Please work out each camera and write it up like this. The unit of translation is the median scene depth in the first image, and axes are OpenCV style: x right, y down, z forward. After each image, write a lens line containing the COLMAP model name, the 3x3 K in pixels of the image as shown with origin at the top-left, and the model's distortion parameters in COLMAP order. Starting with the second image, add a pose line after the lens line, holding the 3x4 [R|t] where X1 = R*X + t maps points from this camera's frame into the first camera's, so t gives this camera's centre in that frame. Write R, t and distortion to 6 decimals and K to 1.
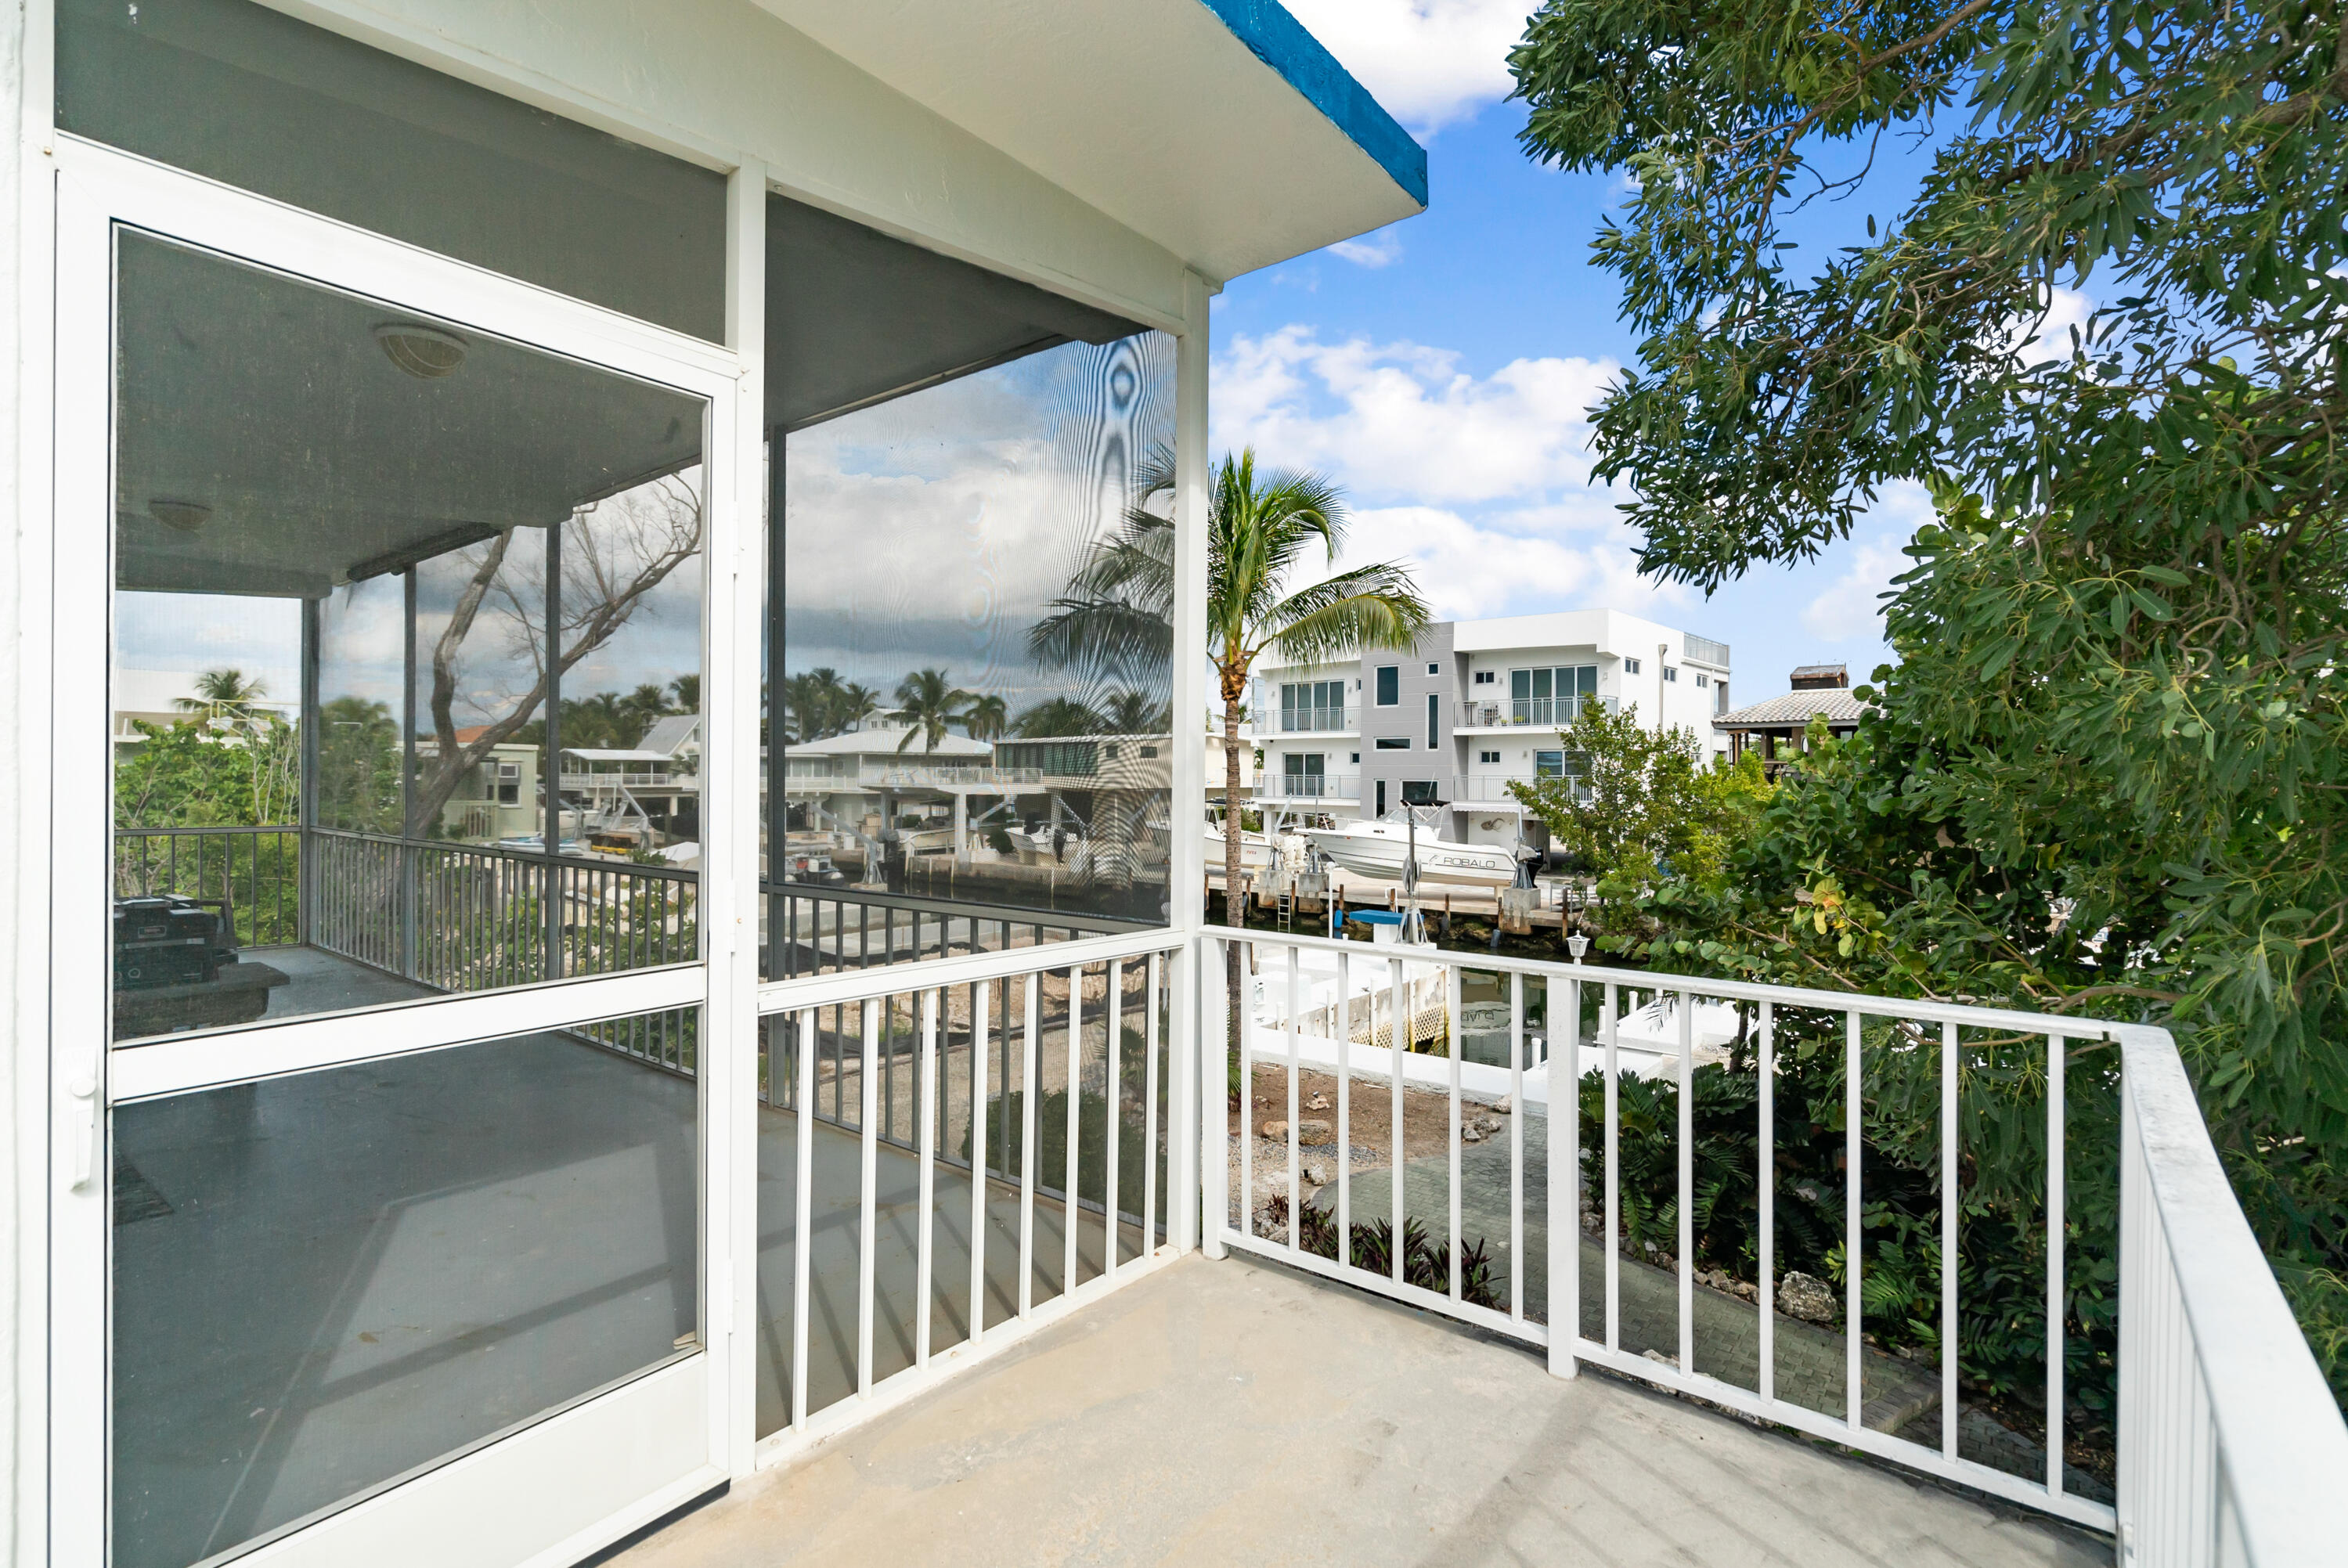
lens RADIAL K [[1126.1, 0, 1174.0], [0, 1126.1, 784.0], [0, 0, 1]] dist [0.002152, 0.000526]
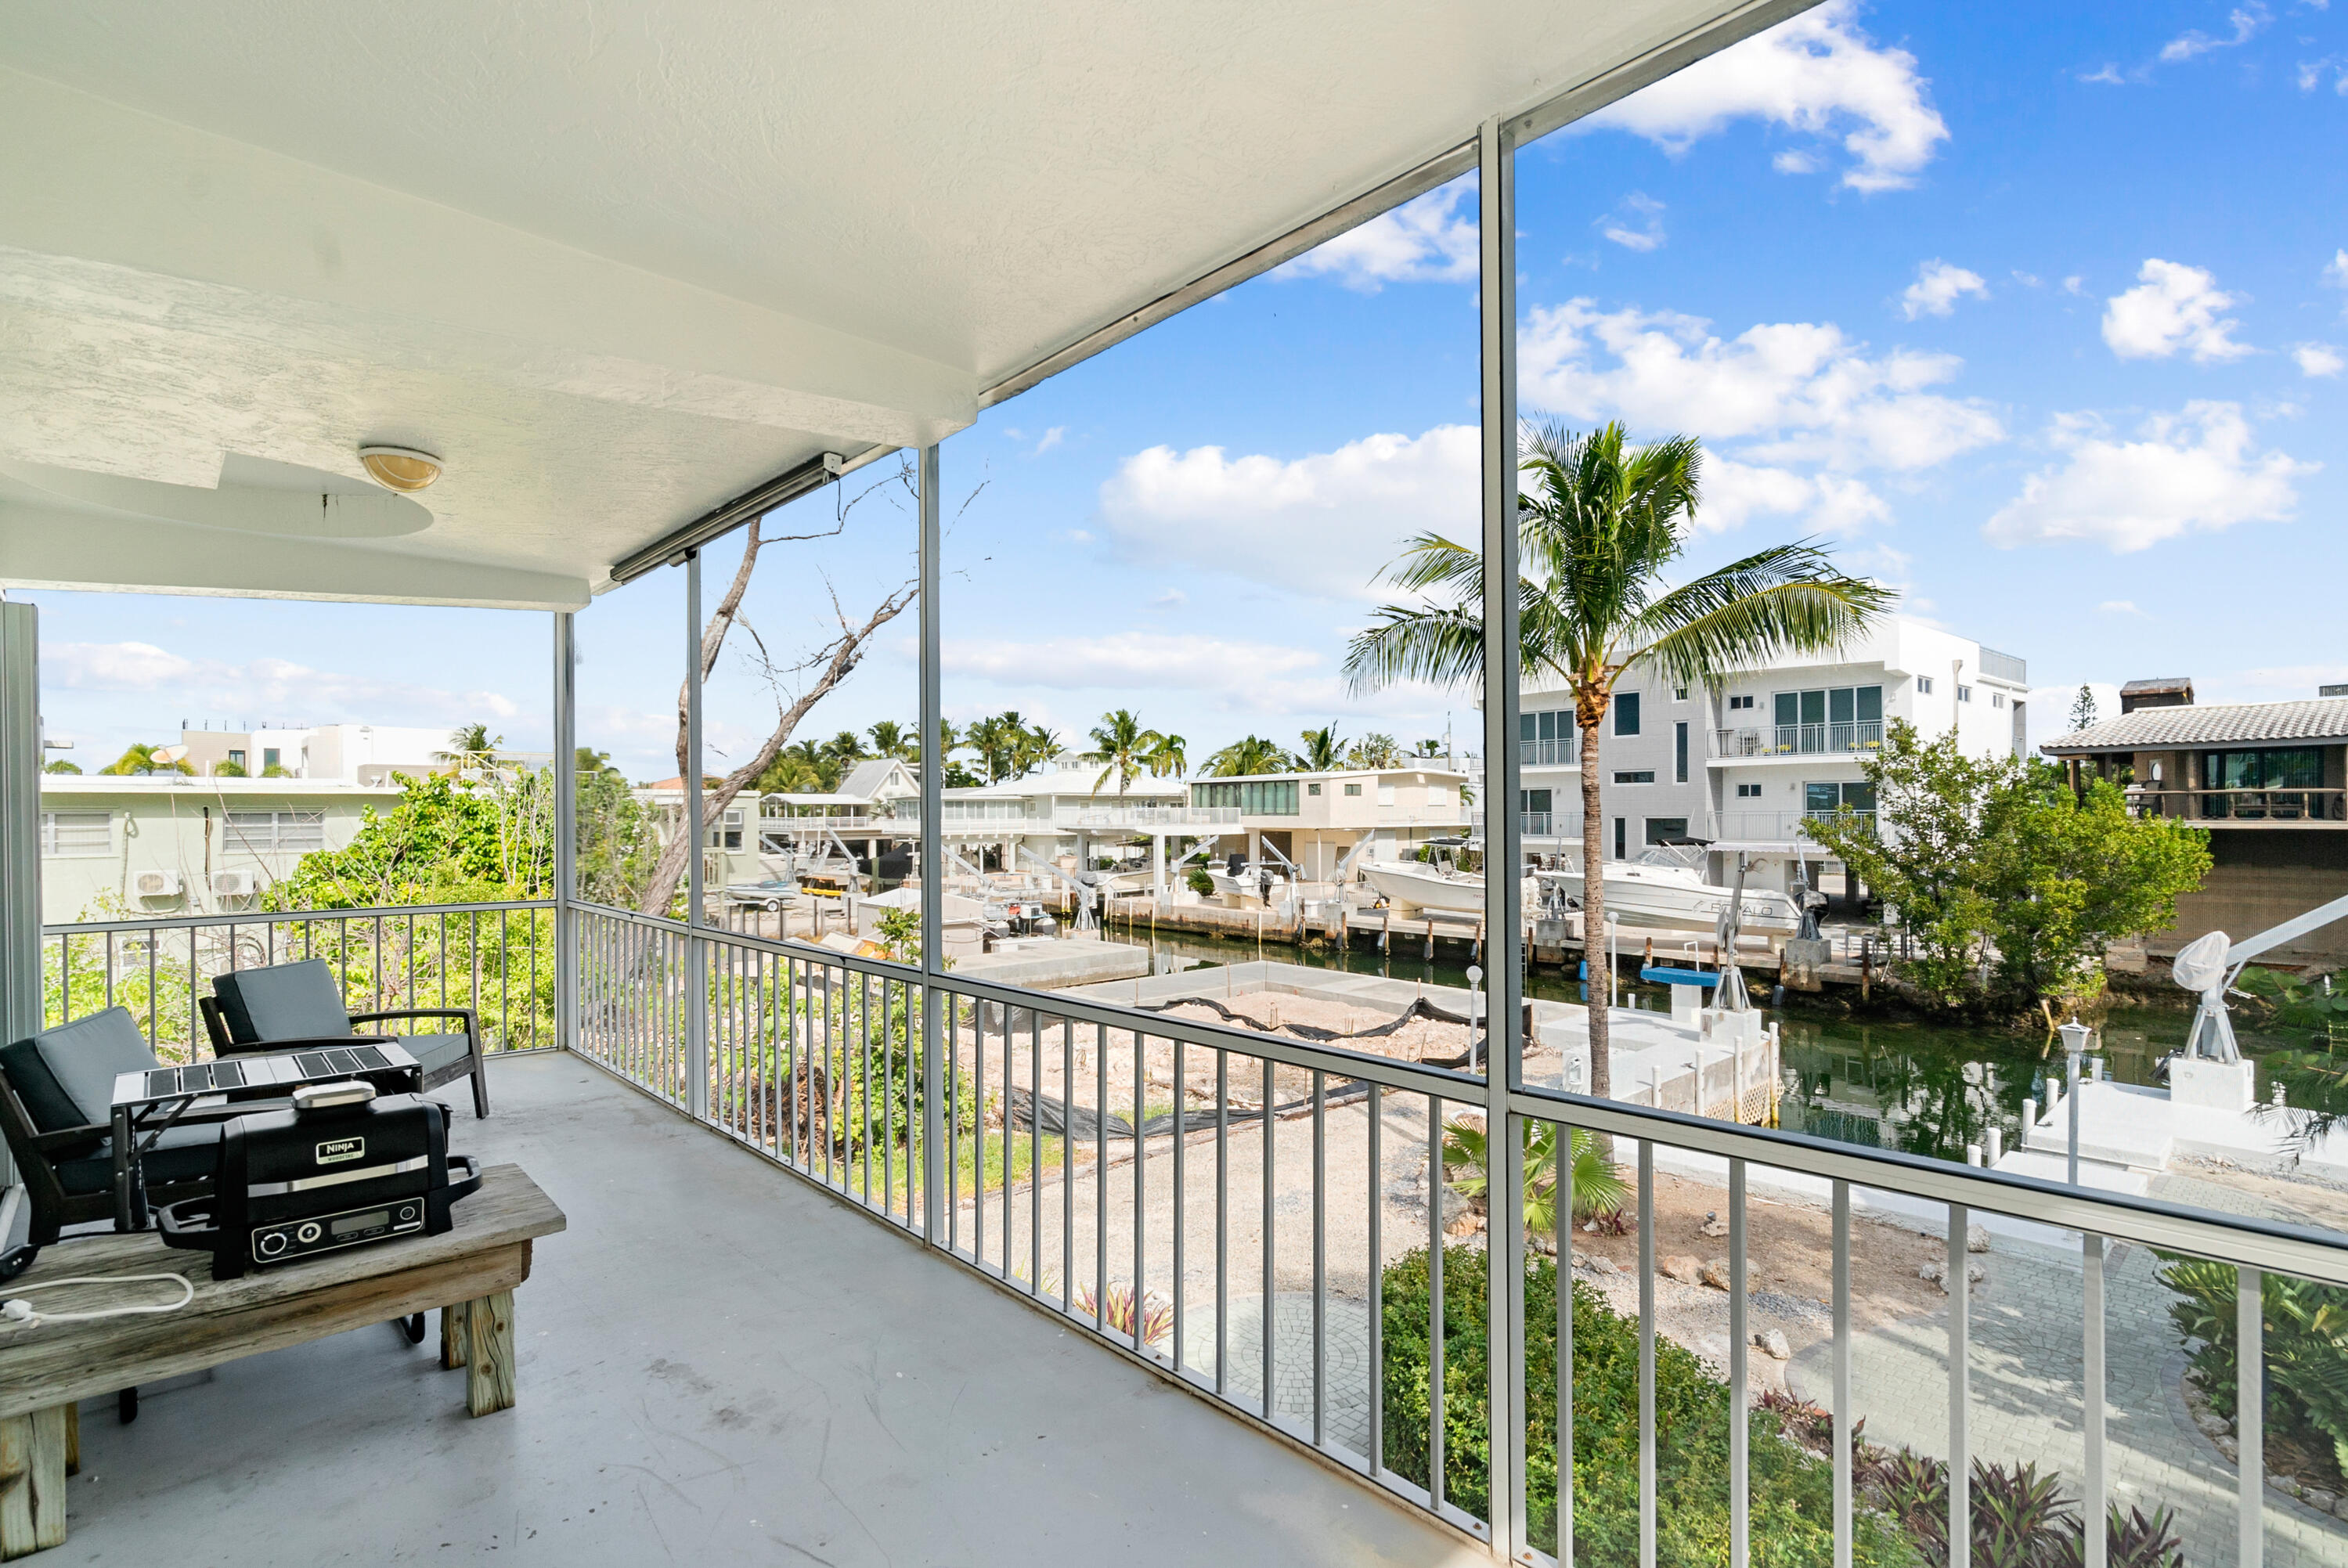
lens RADIAL K [[1087.4, 0, 1171.1], [0, 1087.4, 824.7], [0, 0, 1]] dist [-0.001521, 0.000129]
pose [[0.991331, -0.008759, -0.131097, -0.063515], [0.009306, 0.999950, 0.003558, -0.003927], [0.131060, -0.004747, 0.991363, 0.077383]]
